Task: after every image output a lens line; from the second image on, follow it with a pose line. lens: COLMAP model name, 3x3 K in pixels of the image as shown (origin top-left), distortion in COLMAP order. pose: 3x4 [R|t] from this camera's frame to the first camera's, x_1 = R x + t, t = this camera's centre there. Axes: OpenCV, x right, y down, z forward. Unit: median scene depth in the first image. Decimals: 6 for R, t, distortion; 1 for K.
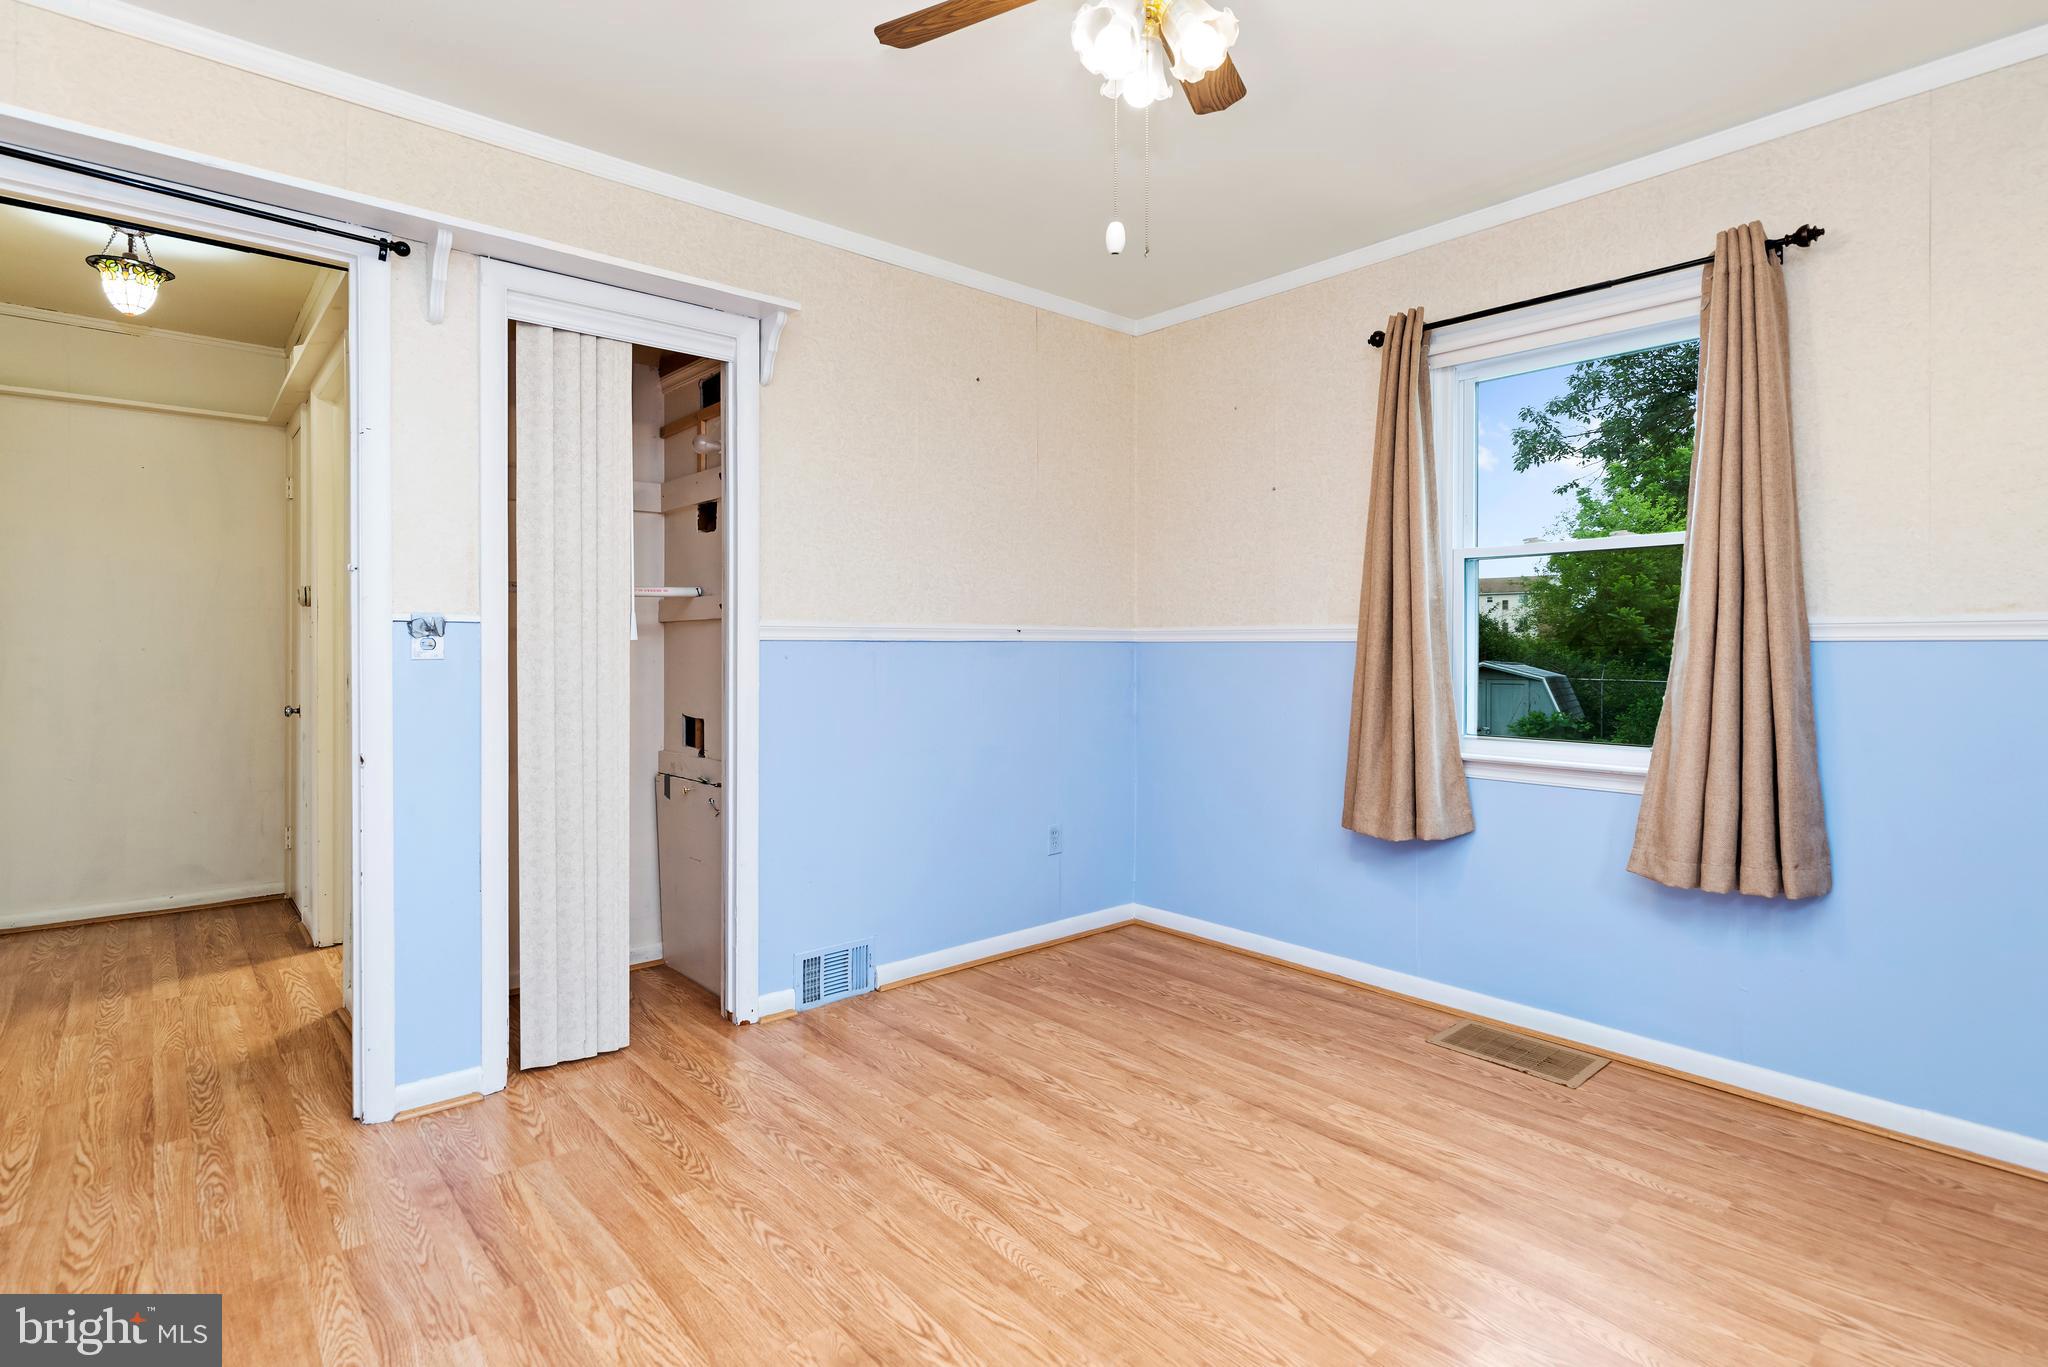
lens RADIAL K [[995.6, 0, 1020.9], [0, 995.6, 668.3], [0, 0, 1]] dist [0.004004, -0.000198]
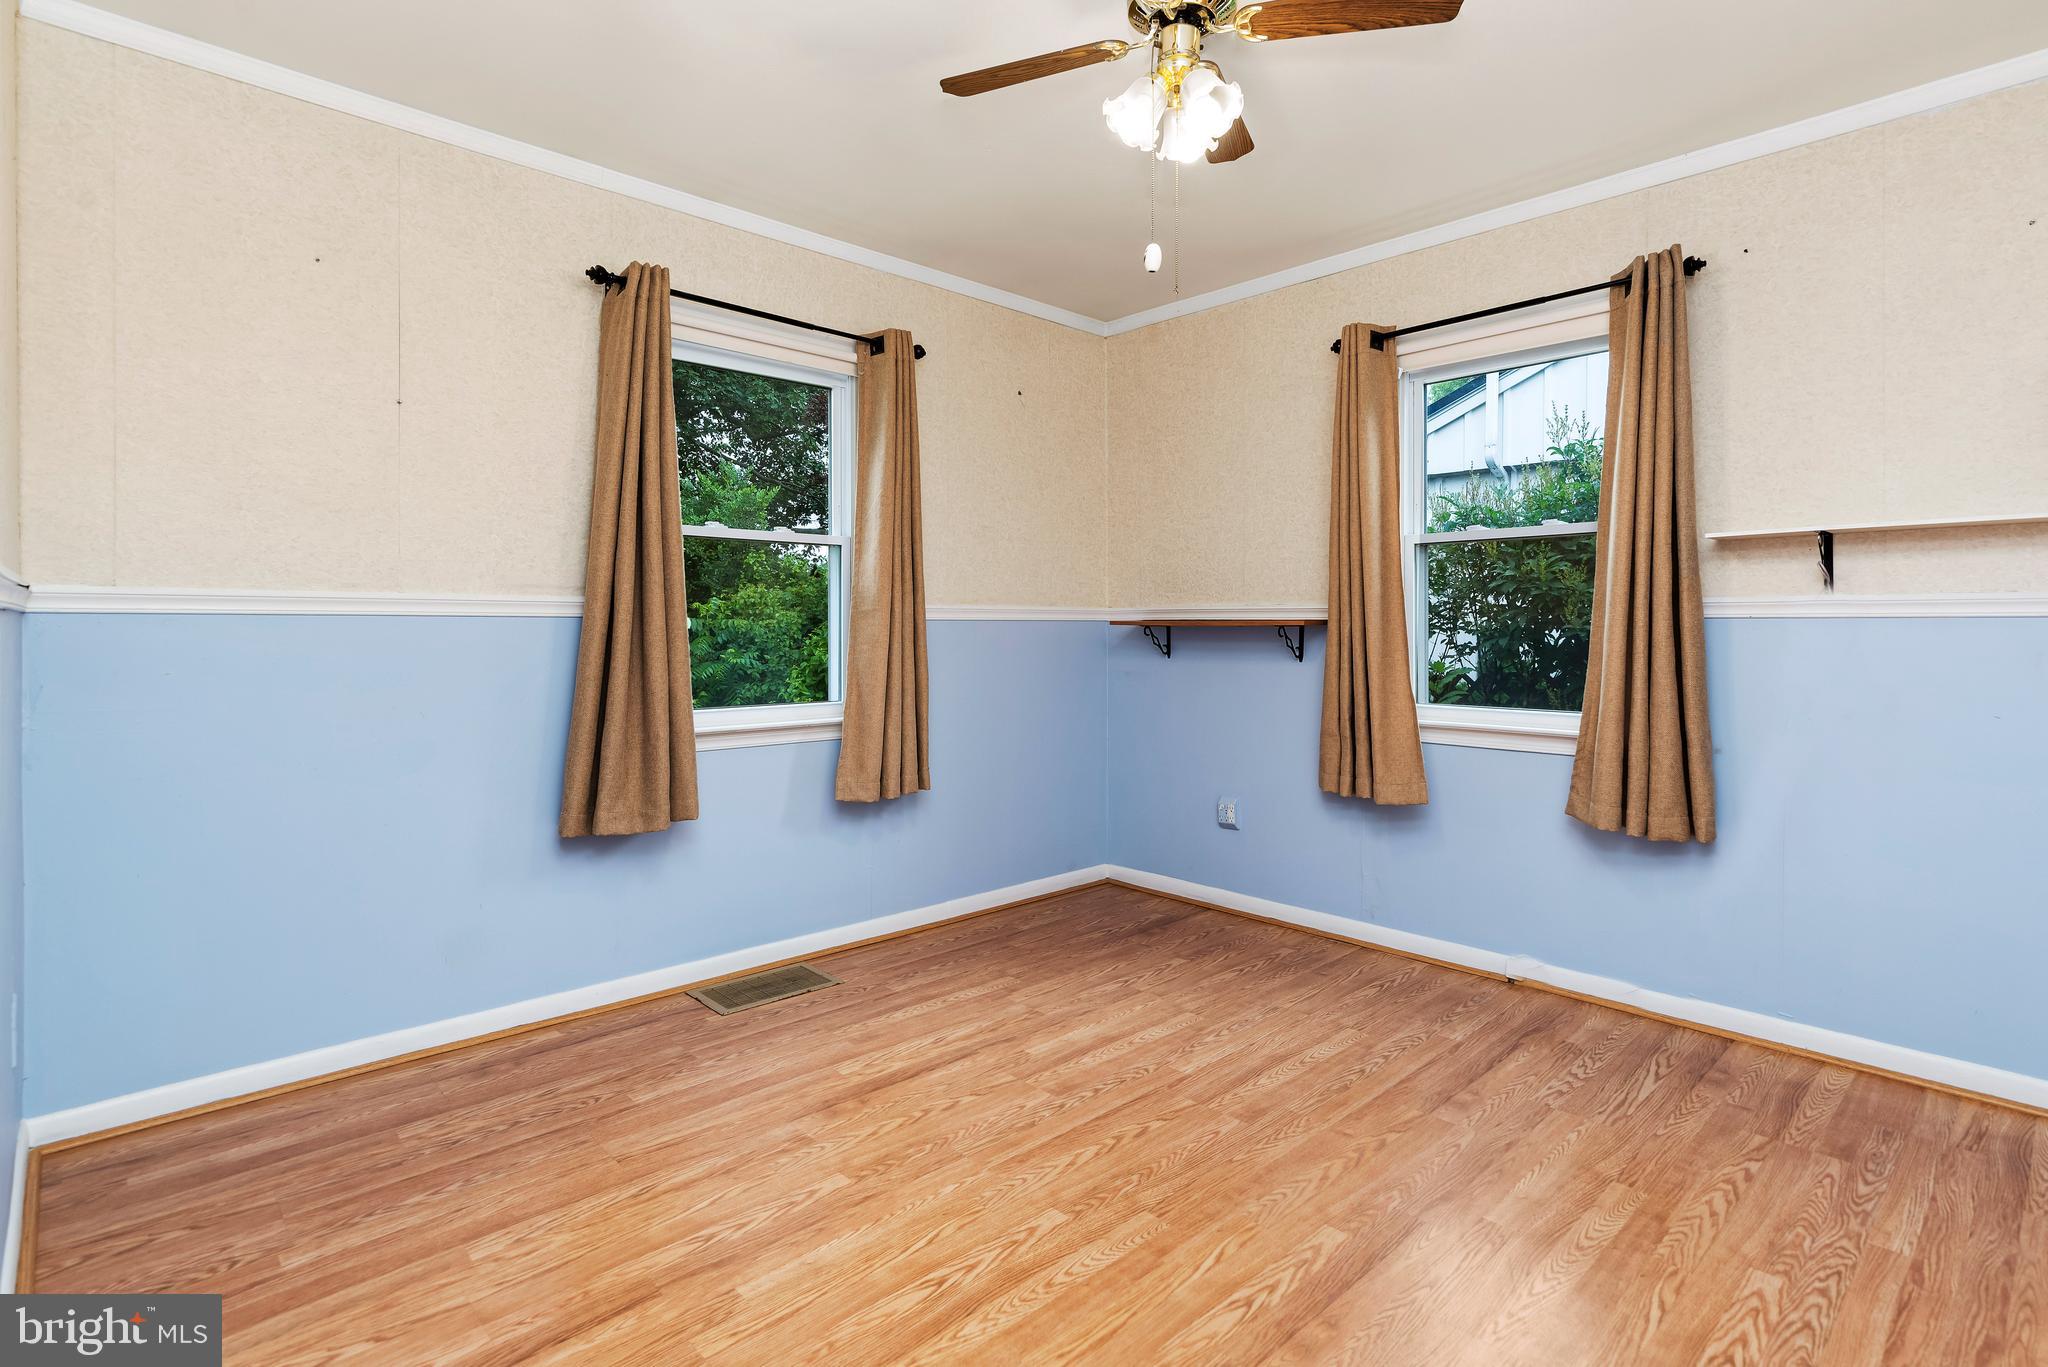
lens RADIAL K [[995.6, 0, 1084.8], [0, 995.6, 641.4], [0, 0, 1]] dist [0.004004, -0.000198]
pose [[-0.057485, -0.016416, 0.998211, -0.672327], [0.016914, 0.999705, 0.017415, -0.017553], [-0.998203, 0.017885, -0.057190, 0.746423]]
